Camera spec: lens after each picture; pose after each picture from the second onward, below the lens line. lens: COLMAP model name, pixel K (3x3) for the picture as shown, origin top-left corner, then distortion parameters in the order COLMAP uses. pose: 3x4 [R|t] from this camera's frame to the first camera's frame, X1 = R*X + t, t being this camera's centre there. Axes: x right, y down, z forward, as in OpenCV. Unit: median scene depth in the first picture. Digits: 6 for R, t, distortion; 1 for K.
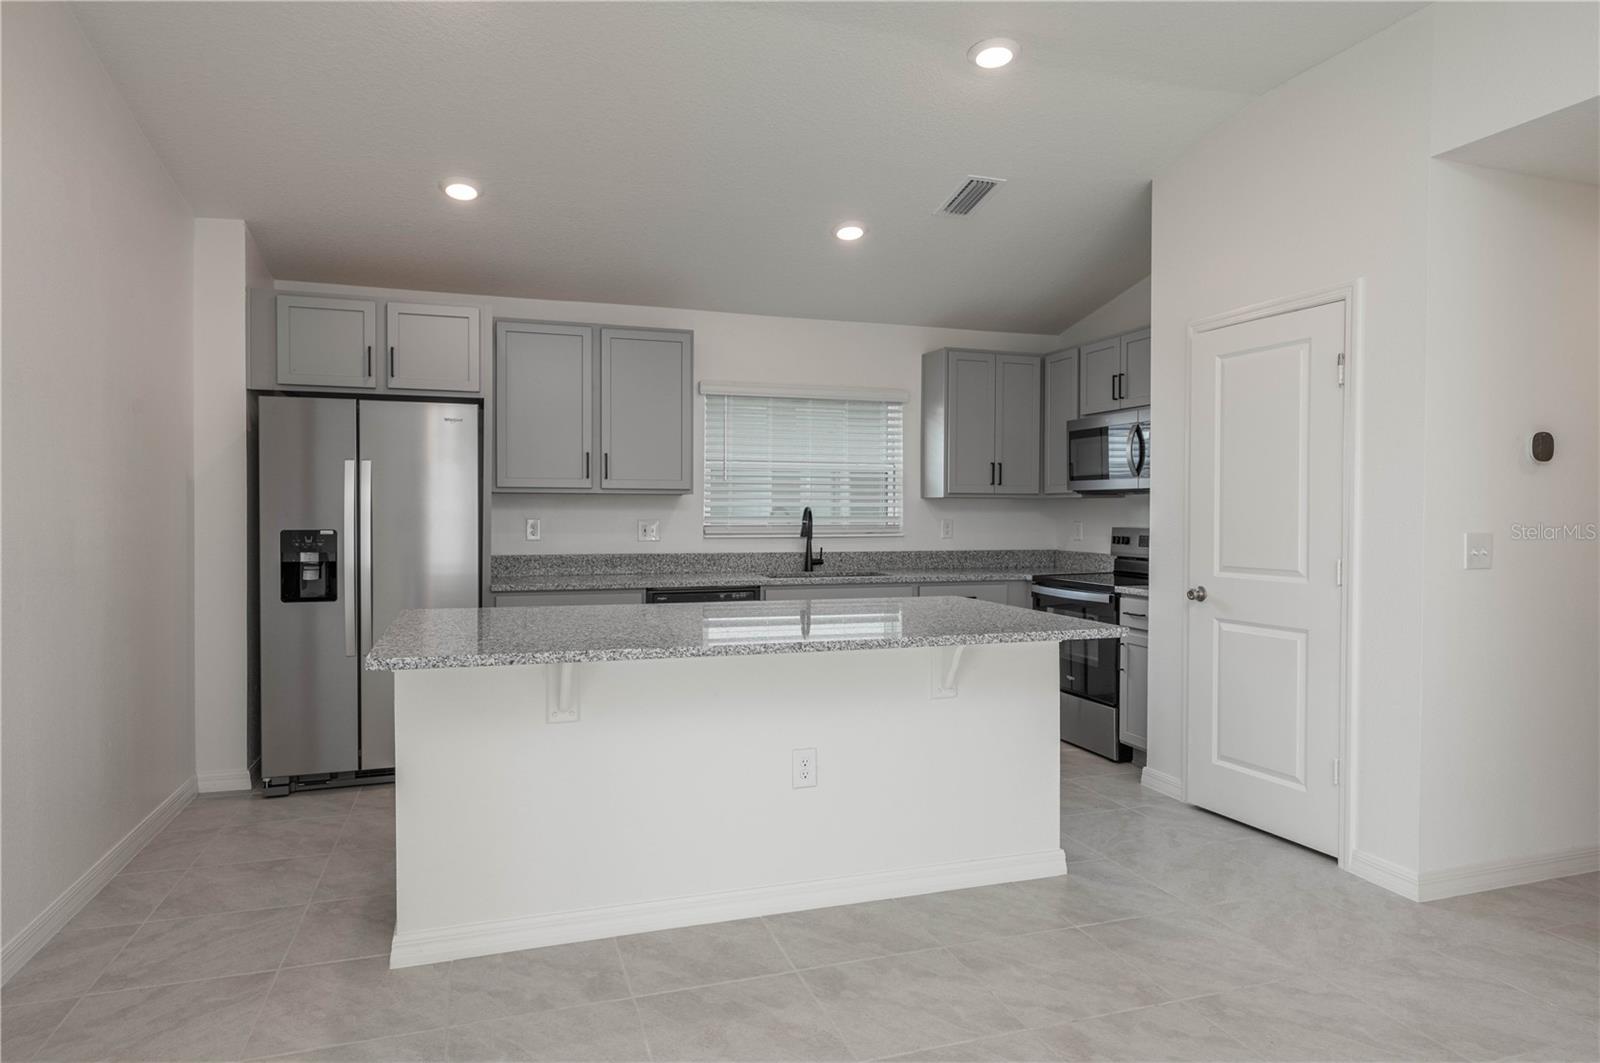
lens RADIAL K [[937.5, 0, 800.0], [0, 937.5, 531.5], [0, 0, 1]] dist [0.002890, 0.000391]
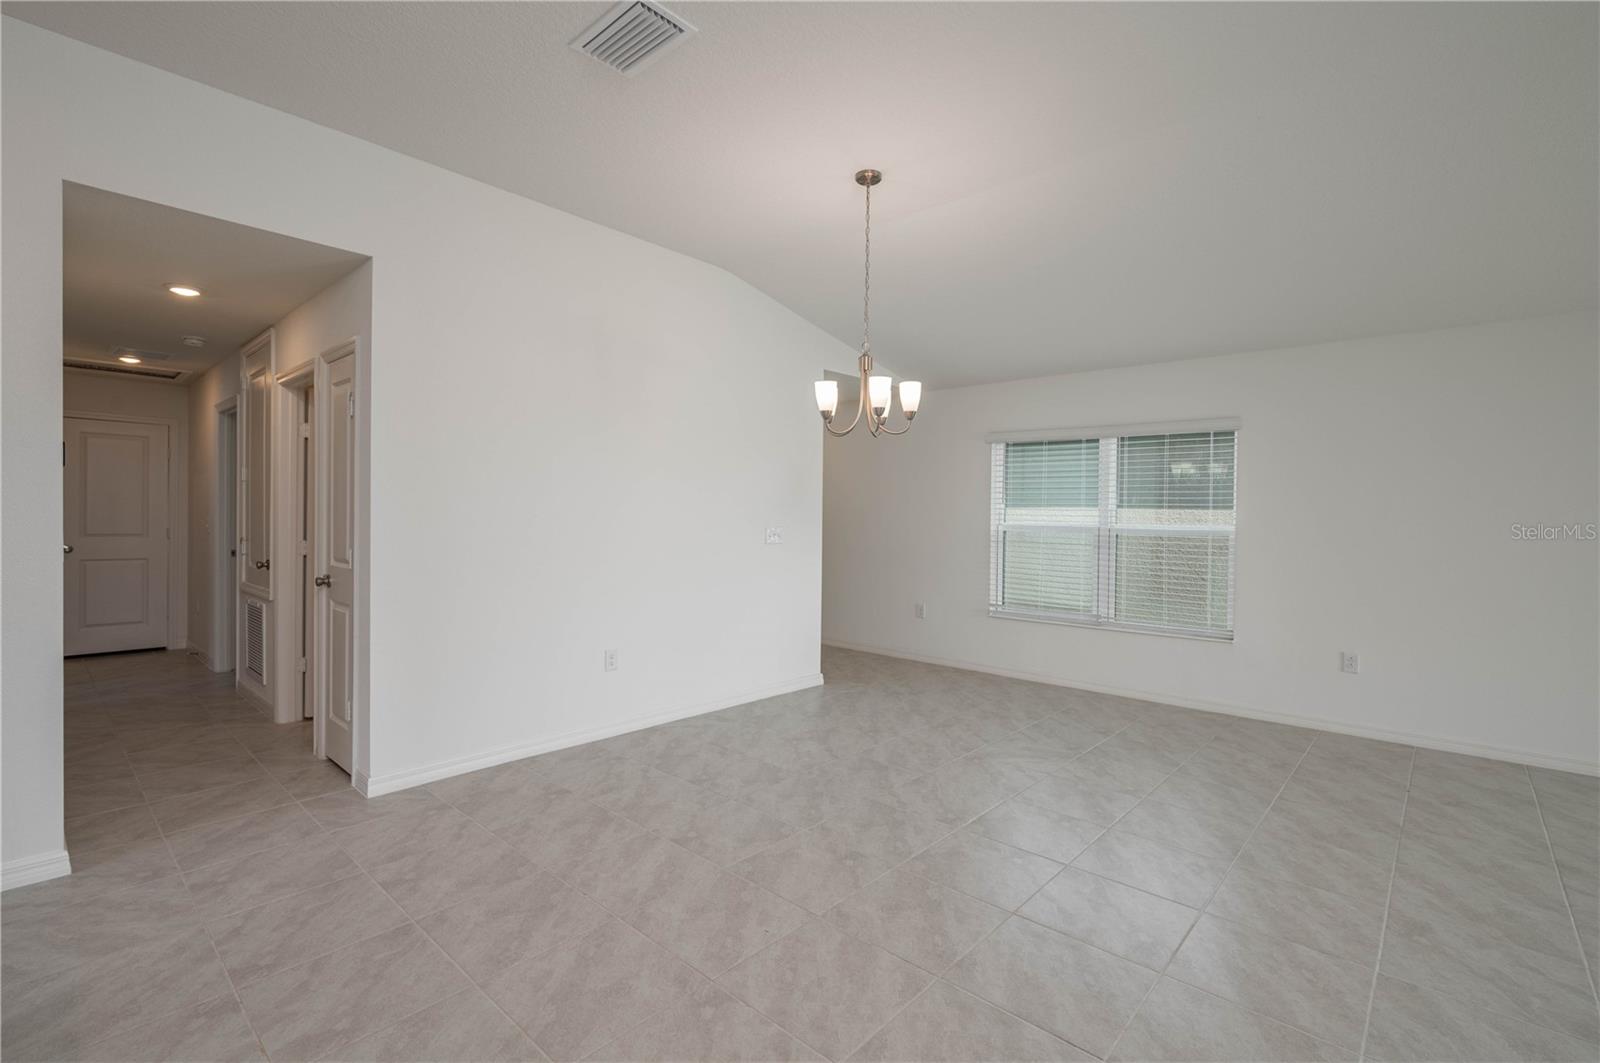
lens RADIAL K [[715.0, 0, 800.0], [0, 715.0, 531.5], [0, 0, 1]] dist [-0.001781, -0.000201]
pose [[-0.497561, -0.027949, 0.866979, -0.324651], [0.006649, 0.999329, 0.036031, -0.017001], [-0.867404, 0.023692, -0.497041, 0.472942]]
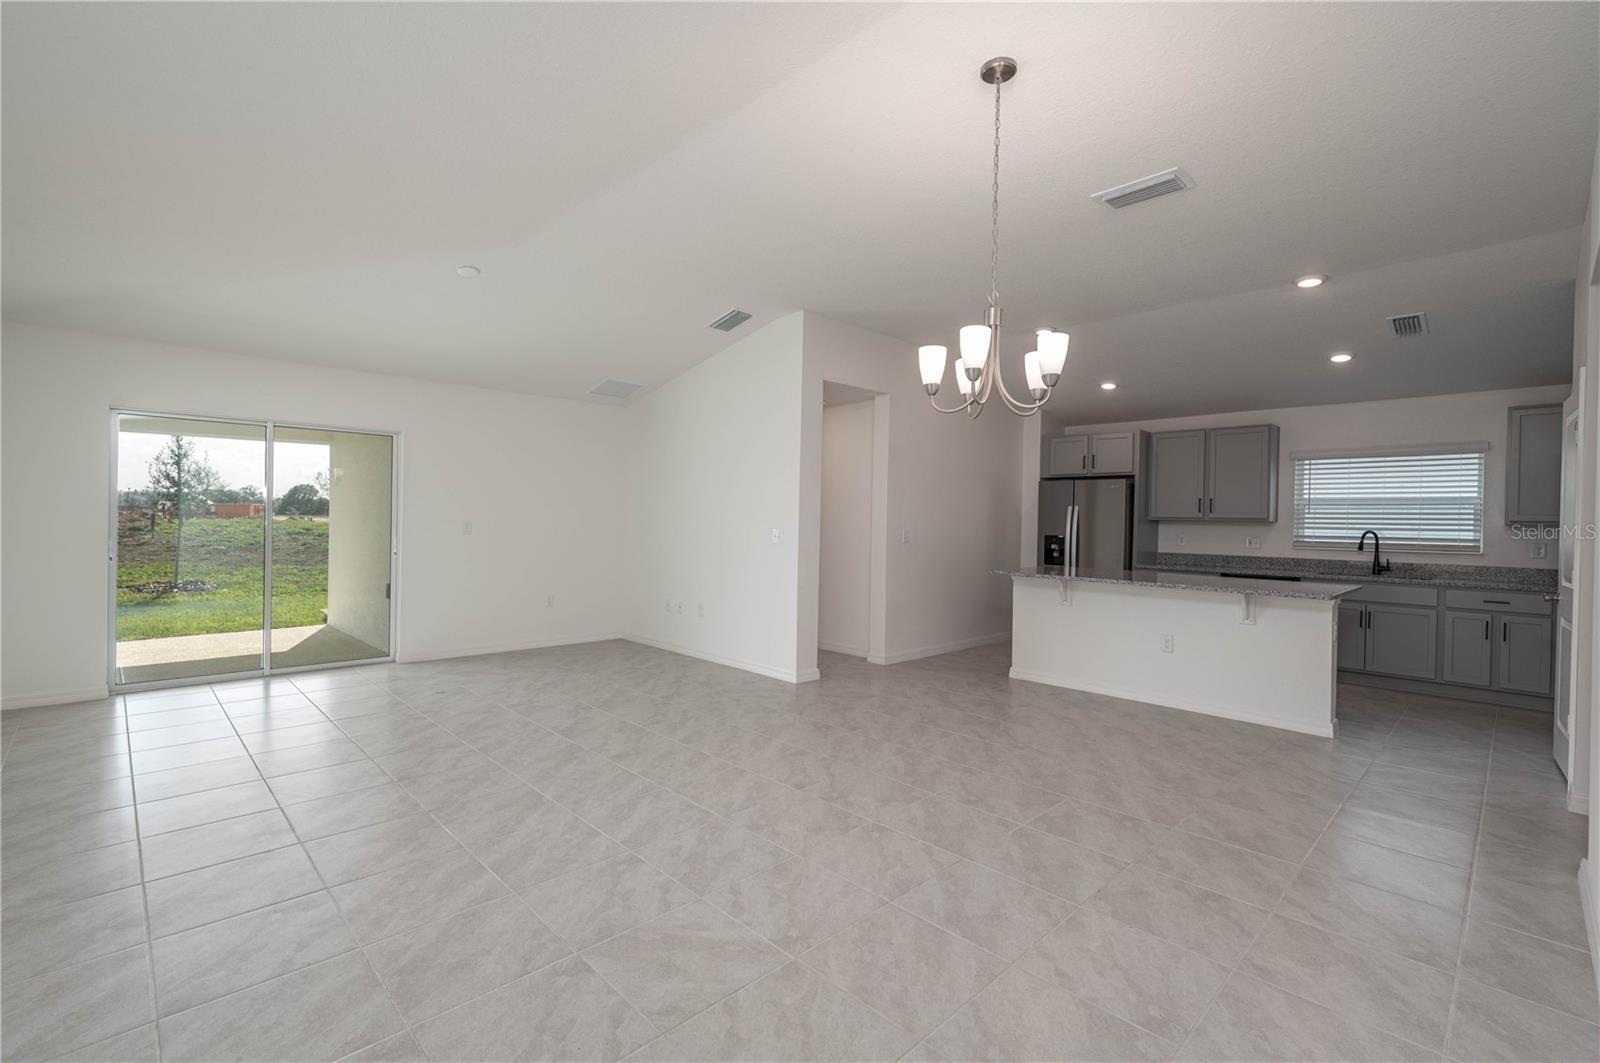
lens RADIAL K [[707.0, 0, 800.0], [0, 707.0, 531.5], [0, 0, 1]] dist [-0.001136, -0.000063]
pose [[0.445572, 0.018486, -0.895055, 0.775087], [-0.038226, 0.999268, 0.001609, 0.010101], [0.894430, 0.033497, 0.445952, -0.379662]]
